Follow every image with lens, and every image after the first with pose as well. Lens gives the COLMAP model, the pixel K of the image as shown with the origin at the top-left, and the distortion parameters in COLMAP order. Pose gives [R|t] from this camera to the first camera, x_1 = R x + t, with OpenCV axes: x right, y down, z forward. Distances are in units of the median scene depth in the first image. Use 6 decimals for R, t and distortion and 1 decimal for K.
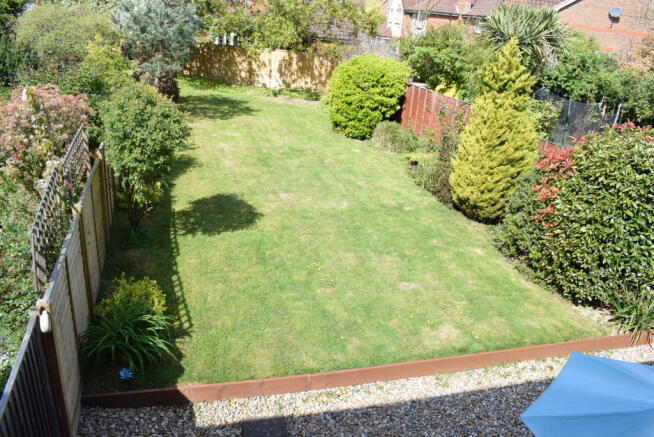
lens RADIAL K [[504.3, 0, 328.1], [0, 504.3, 228.3], [0, 0, 1]] dist [-0.057227, -0.009469]
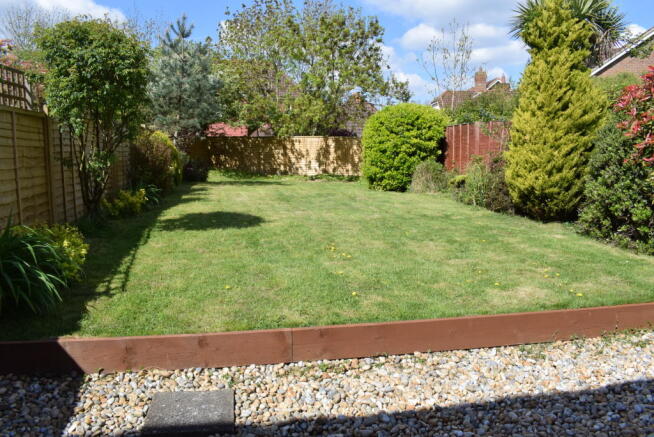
lens RADIAL K [[504.3, 0, 328.1], [0, 504.3, 228.3], [0, 0, 1]] dist [-0.057227, -0.009469]
pose [[0.991334, -0.080711, -0.103651, 0.040980], [0.052233, 0.966124, -0.252735, 0.179109], [0.120538, 0.245131, 0.961967, 0.235216]]
